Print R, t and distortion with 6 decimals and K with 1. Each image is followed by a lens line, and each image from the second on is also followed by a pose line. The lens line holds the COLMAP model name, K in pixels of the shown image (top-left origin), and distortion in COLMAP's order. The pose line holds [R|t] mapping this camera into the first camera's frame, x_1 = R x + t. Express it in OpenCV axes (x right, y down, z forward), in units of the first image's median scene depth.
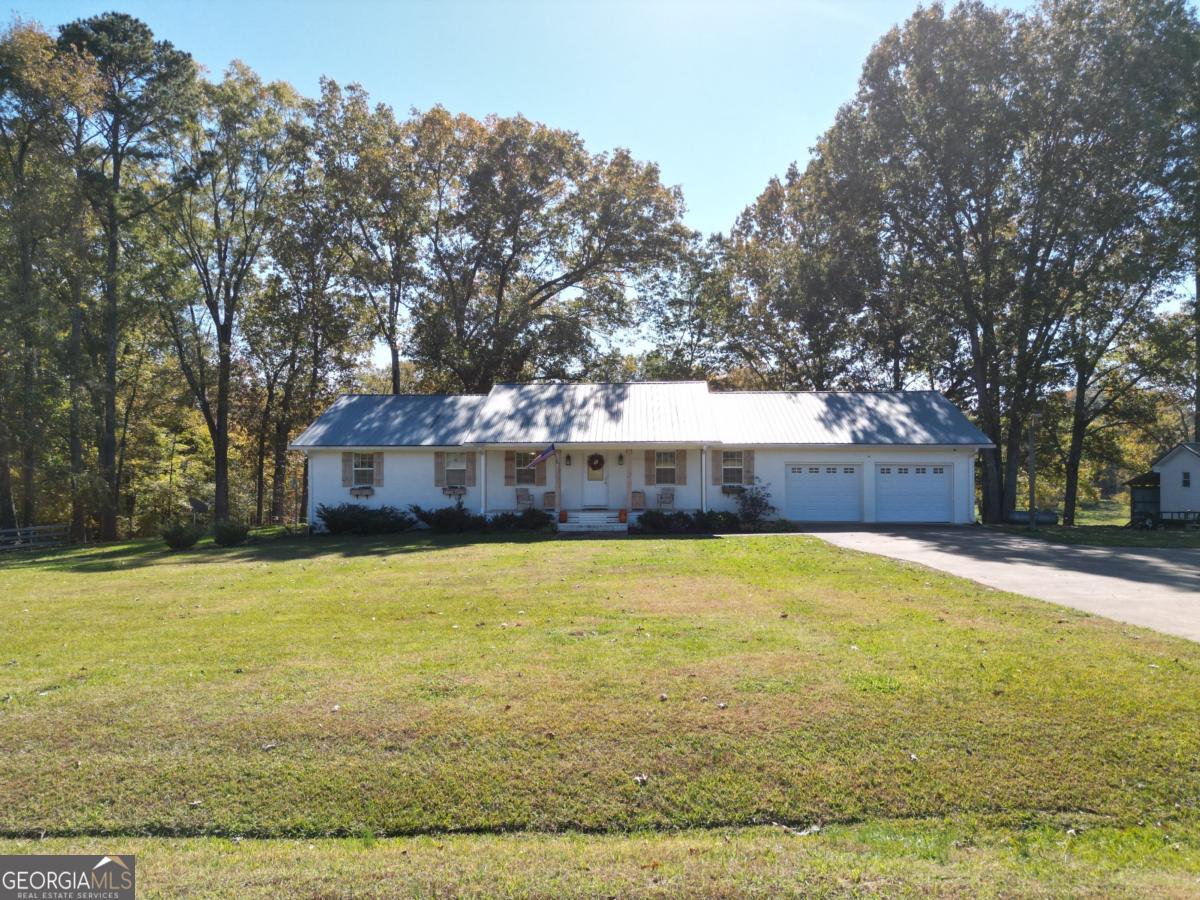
lens RADIAL K [[846.7, 0, 600.0], [0, 846.7, 450.0], [0, 0, 1]] dist [0.003493, -0.000529]
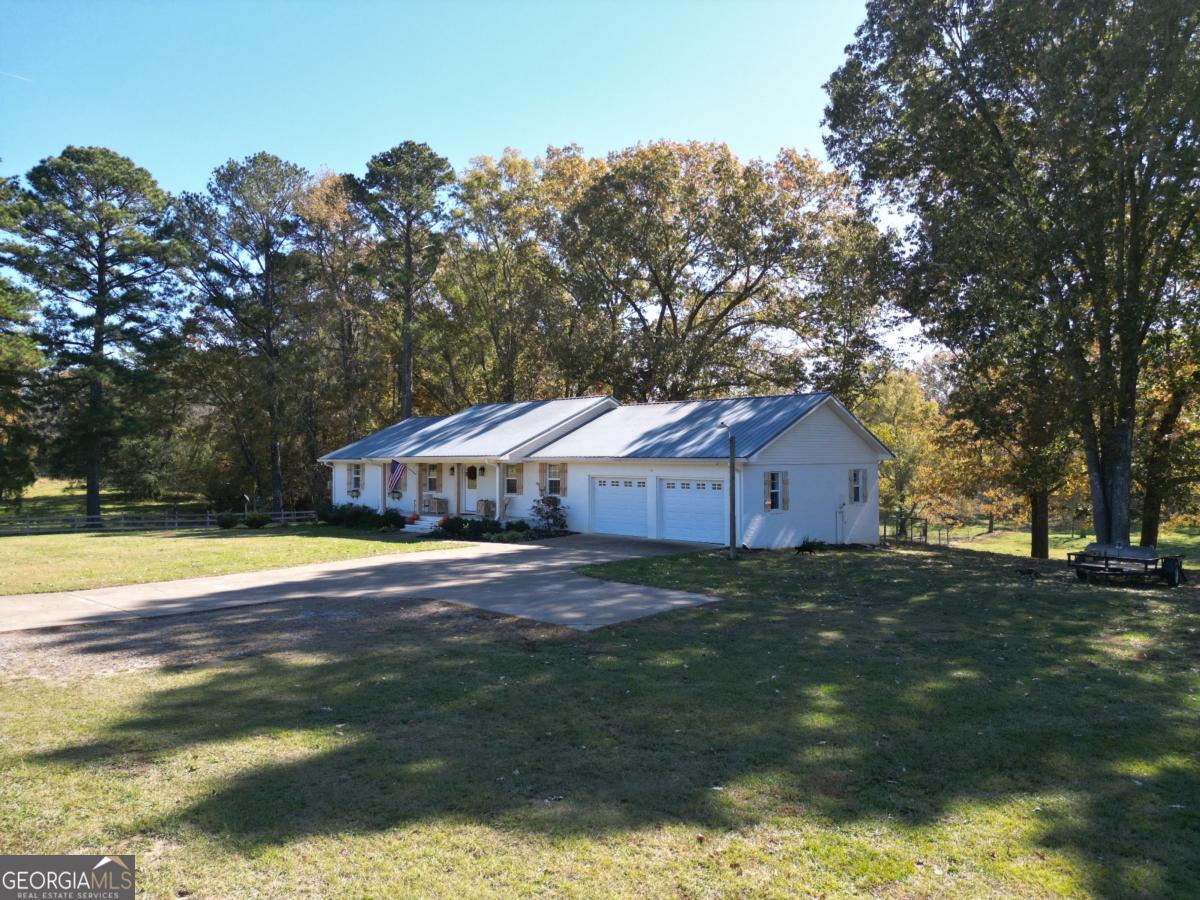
lens RADIAL K [[846.7, 0, 600.0], [0, 846.7, 450.0], [0, 0, 1]] dist [0.003493, -0.000529]
pose [[0.738871, -0.008131, -0.673798, 0.885616], [0.008289, 0.999961, -0.002977, -0.011120], [0.673796, -0.003385, 0.738910, 0.286191]]
